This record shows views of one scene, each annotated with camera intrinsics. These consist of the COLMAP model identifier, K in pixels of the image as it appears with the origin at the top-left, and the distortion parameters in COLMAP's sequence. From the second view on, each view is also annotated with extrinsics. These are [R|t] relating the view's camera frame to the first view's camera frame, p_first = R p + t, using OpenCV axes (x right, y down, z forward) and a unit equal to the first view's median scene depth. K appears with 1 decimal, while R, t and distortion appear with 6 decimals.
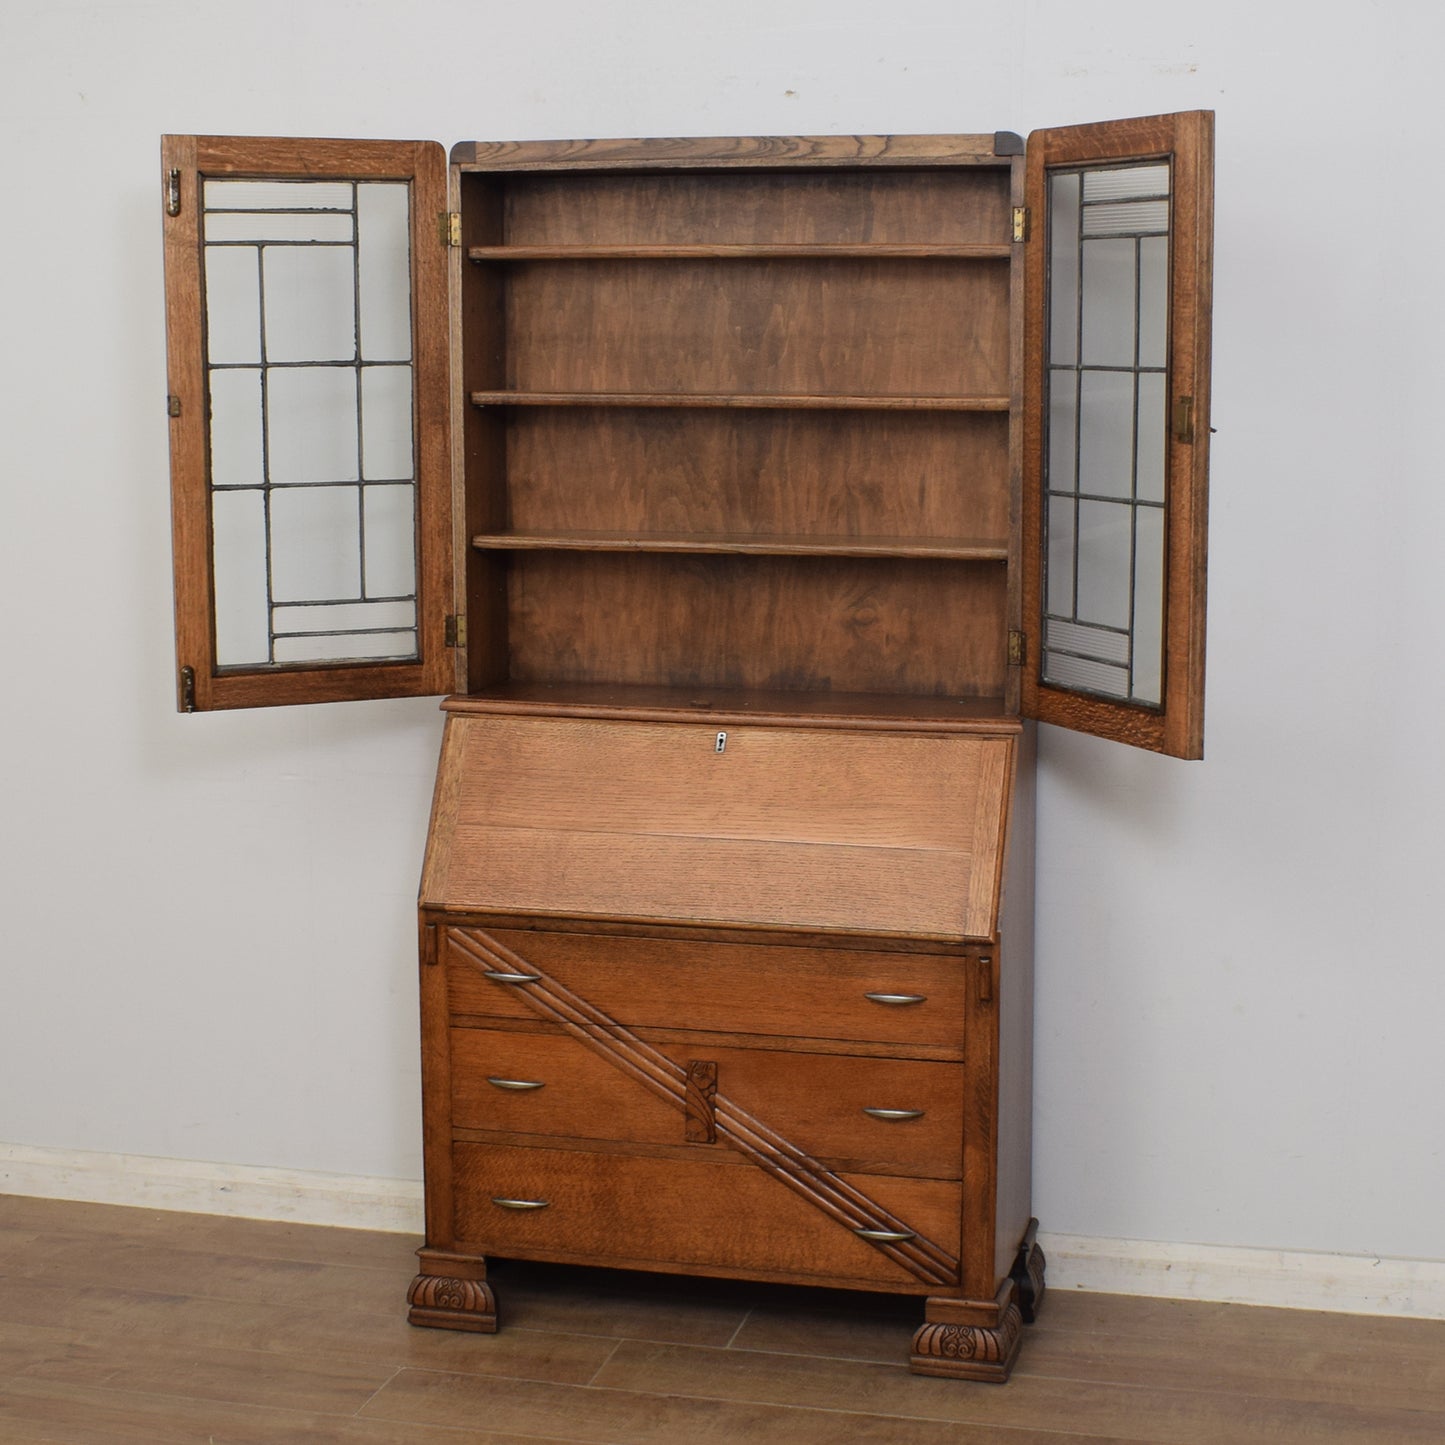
lens RADIAL K [[2658.0, 0, 764.6], [0, 2658.0, 727.8], [0, 0, 1]] dist [-0.085280, -0.110368]
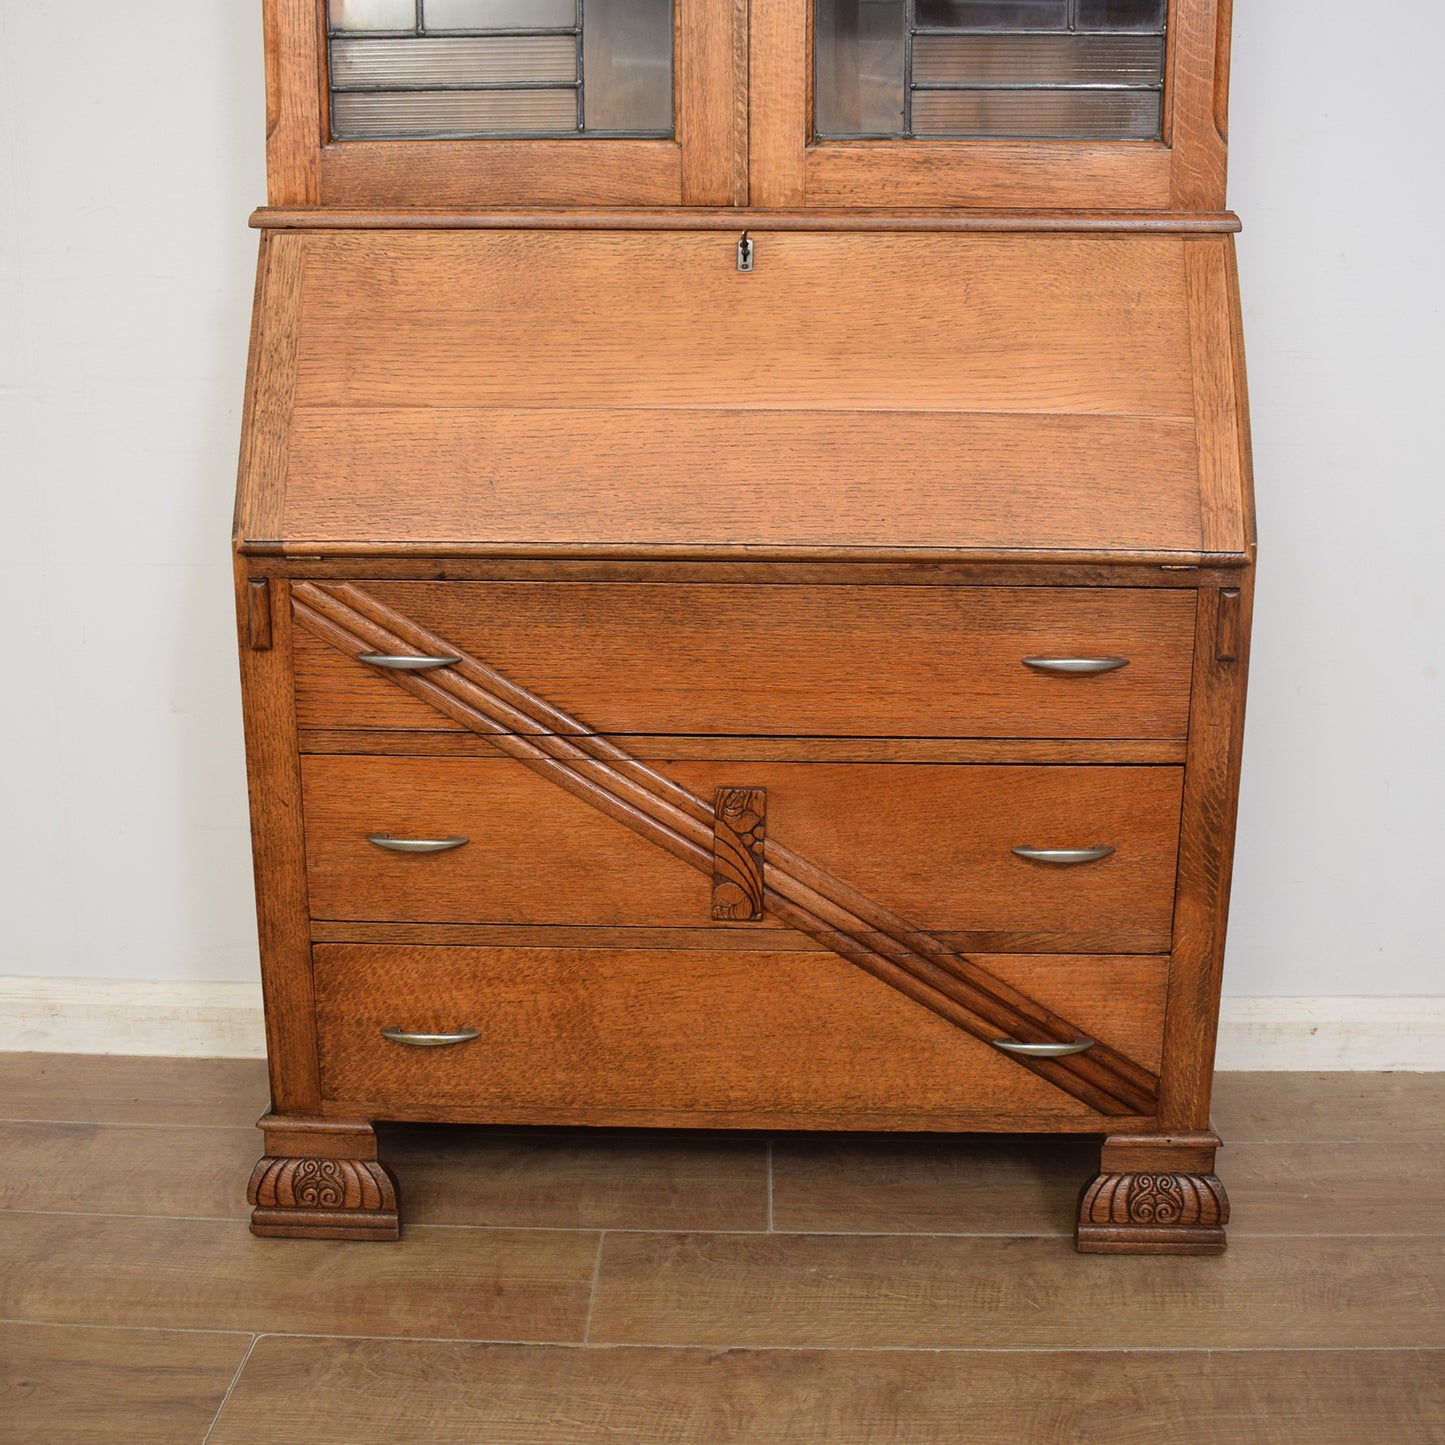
lens RADIAL K [[1723.6, 0, 719.3], [0, 1723.6, 721.7], [0, 0, 1]] dist [-0.092114, -0.002803]
pose [[0.977870, -0.049668, 0.203234, -0.104468], [0.030378, 0.994825, 0.096958, 0.071603], [-0.206998, -0.088638, 0.974318, 0.610678]]
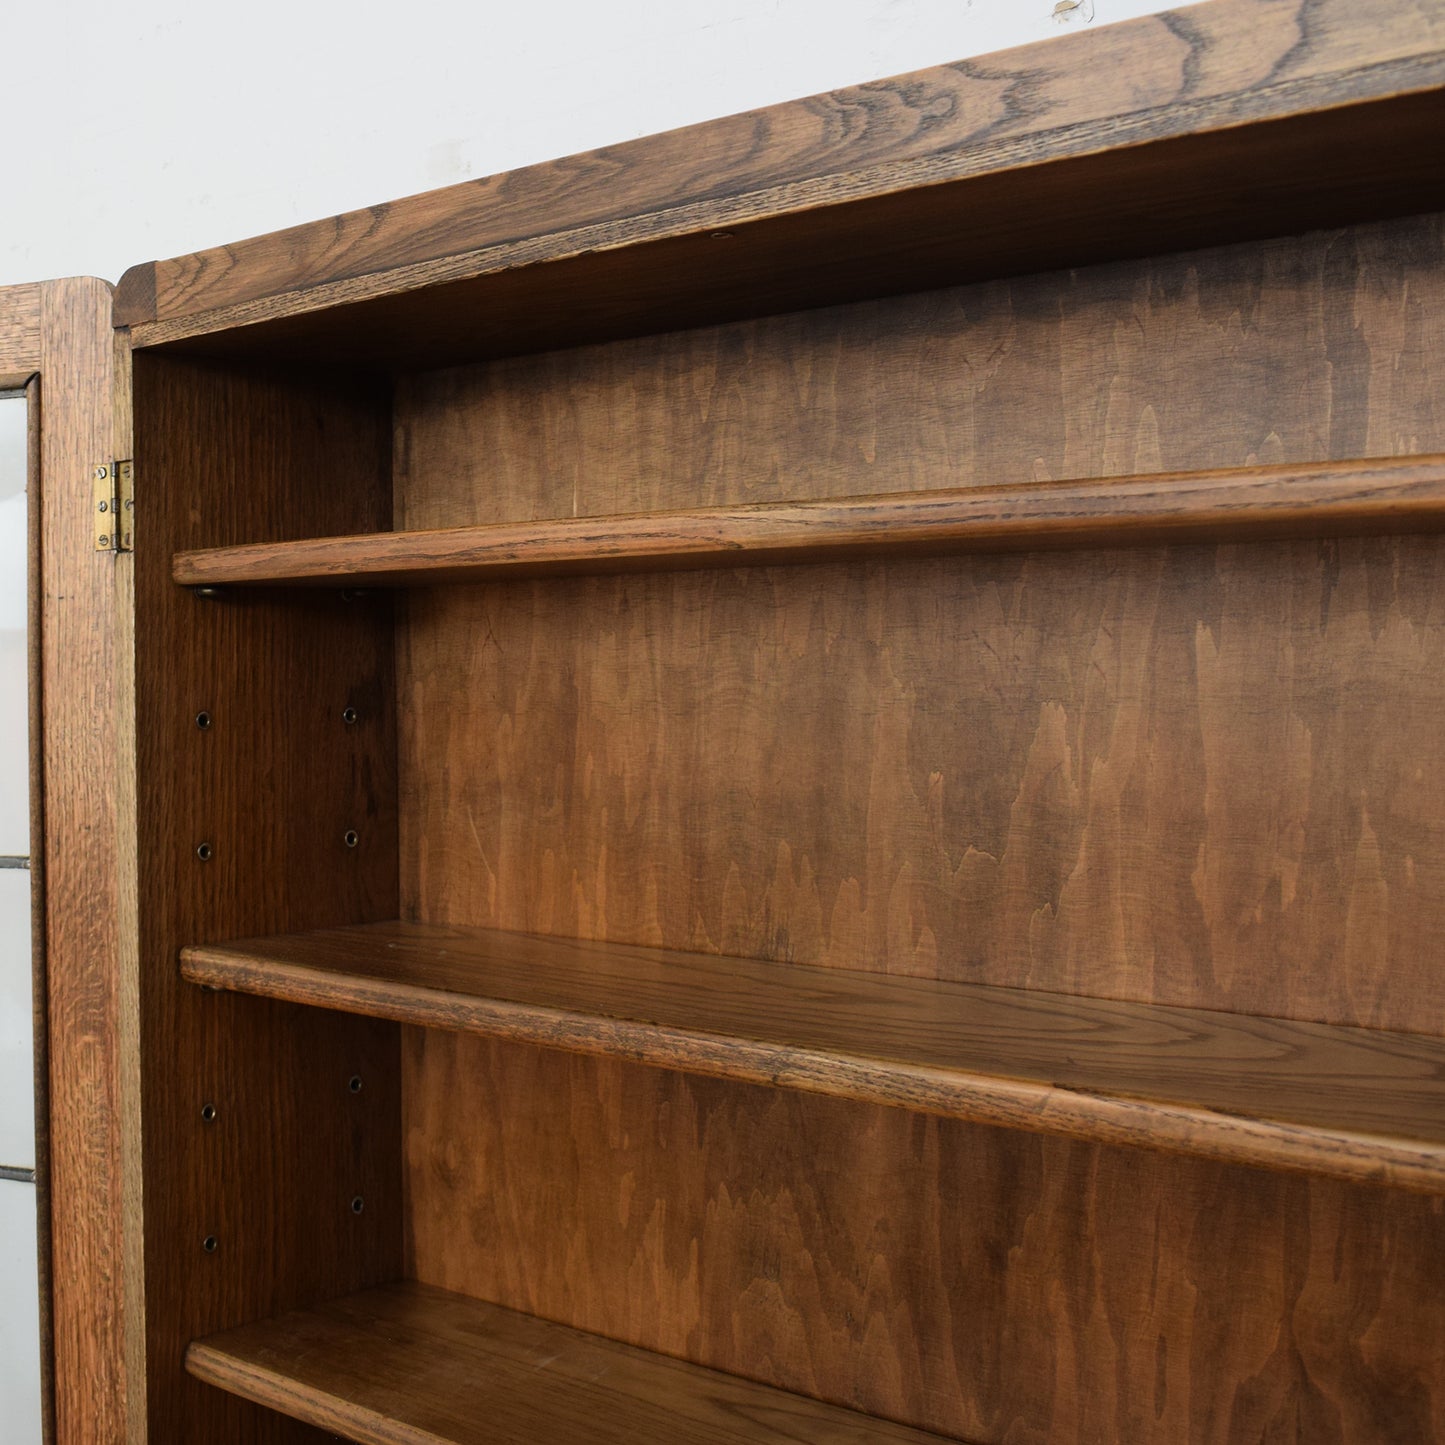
lens RADIAL K [[2016.7, 0, 458.3], [0, 2016.7, 571.4], [0, 0, 1]] dist [-0.102536, 0.021611]
pose [[0.851346, -0.036063, -0.523364, 0.067984], [-0.062368, 0.983602, -0.169229, -0.135547], [0.520885, 0.176713, 0.835136, 0.795755]]
